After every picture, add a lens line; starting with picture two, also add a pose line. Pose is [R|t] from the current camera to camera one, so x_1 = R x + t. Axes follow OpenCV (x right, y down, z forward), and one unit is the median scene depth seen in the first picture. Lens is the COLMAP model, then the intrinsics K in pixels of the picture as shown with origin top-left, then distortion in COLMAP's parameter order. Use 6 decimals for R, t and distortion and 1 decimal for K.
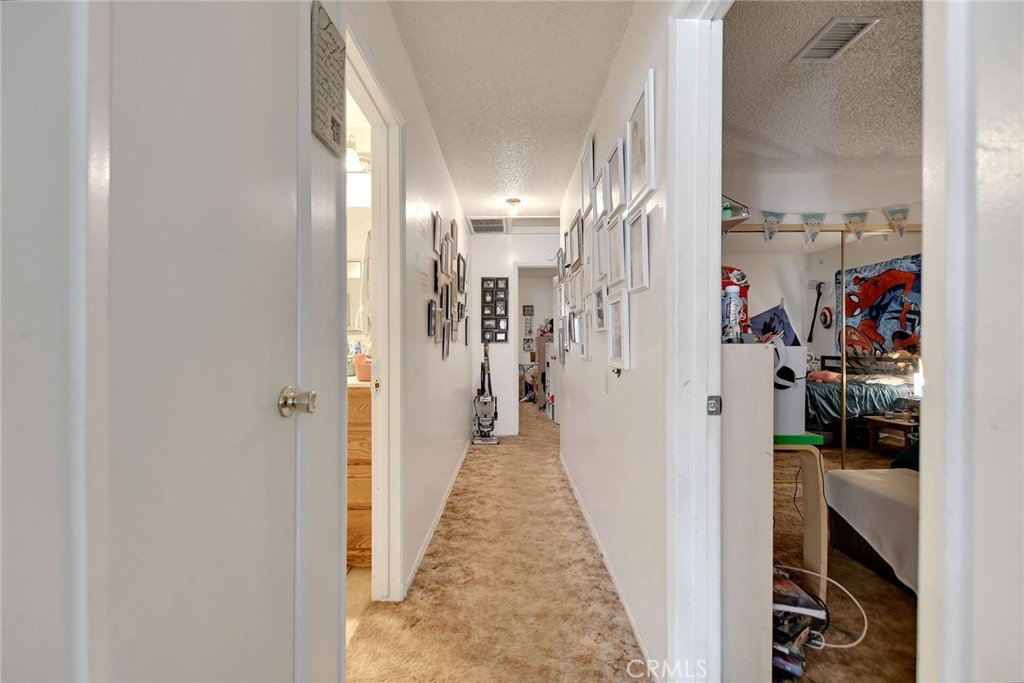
lens RADIAL K [[446.2, 0, 510.3], [0, 446.2, 344.3], [0, 0, 1]] dist [-0.001004, -0.000013]
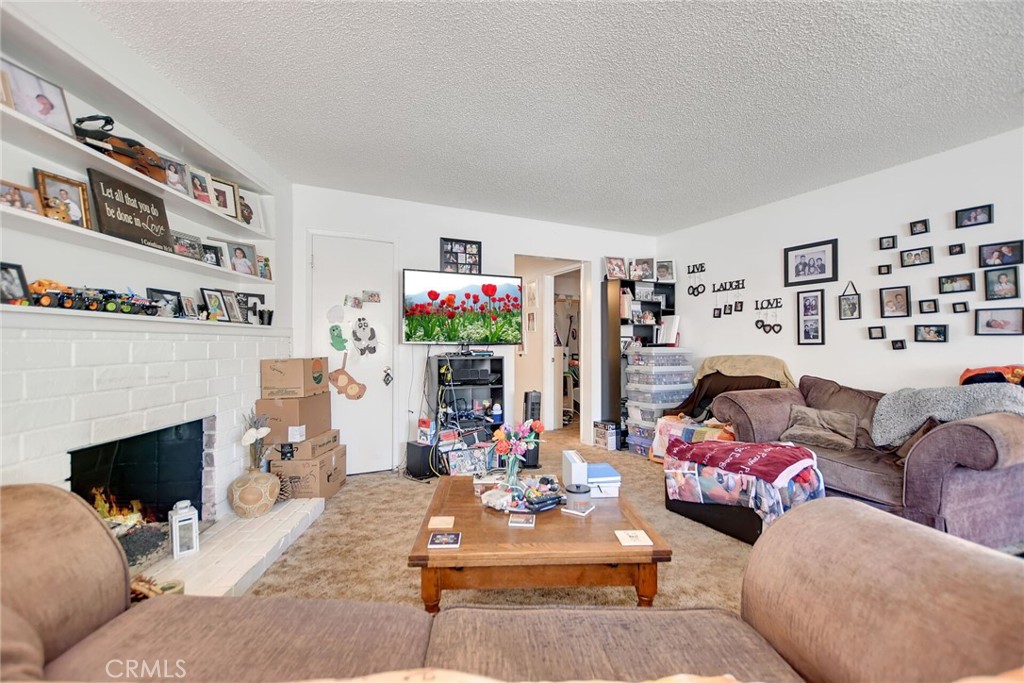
lens RADIAL K [[446.2, 0, 509.4], [0, 446.2, 343.7], [0, 0, 1]] dist [-0.001004, -0.000013]
pose [[0.890637, 0.003616, 0.454700, -0.501217], [0.001896, 0.999930, -0.011665, 0.005365], [-0.454710, 0.011251, 0.890568, -0.711962]]
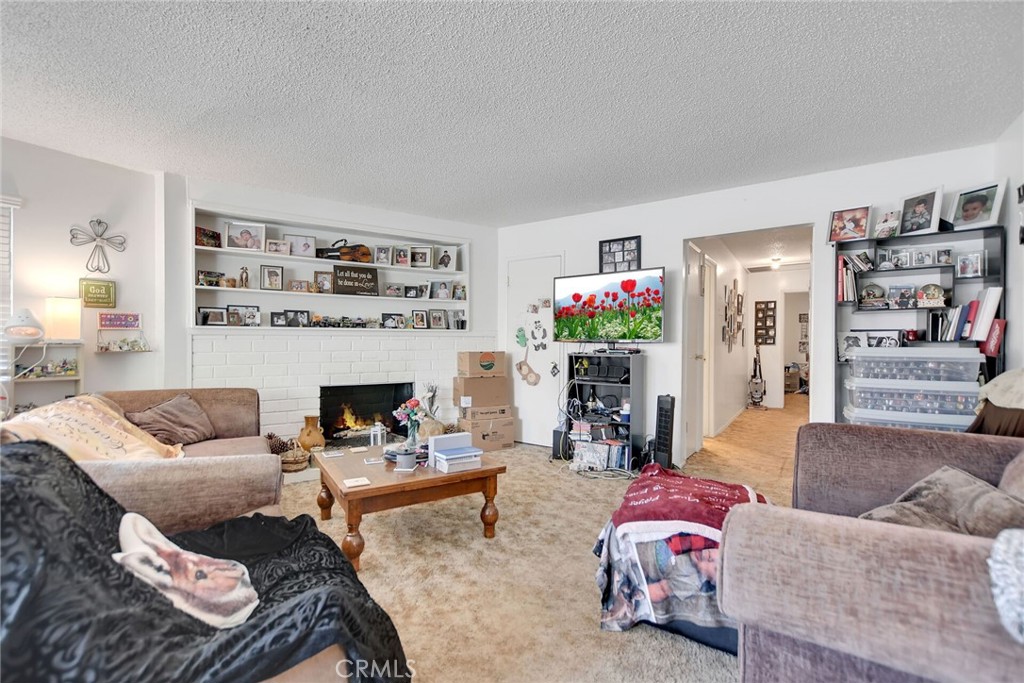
lens RADIAL K [[446.2, 0, 509.7], [0, 446.2, 344.1], [0, 0, 1]] dist [-0.001004, -0.000013]
pose [[0.831028, 0.005022, -0.556207, 0.088589], [-0.007834, 0.999966, -0.002676, 0.004387], [0.556175, 0.006581, 0.831039, -0.742573]]
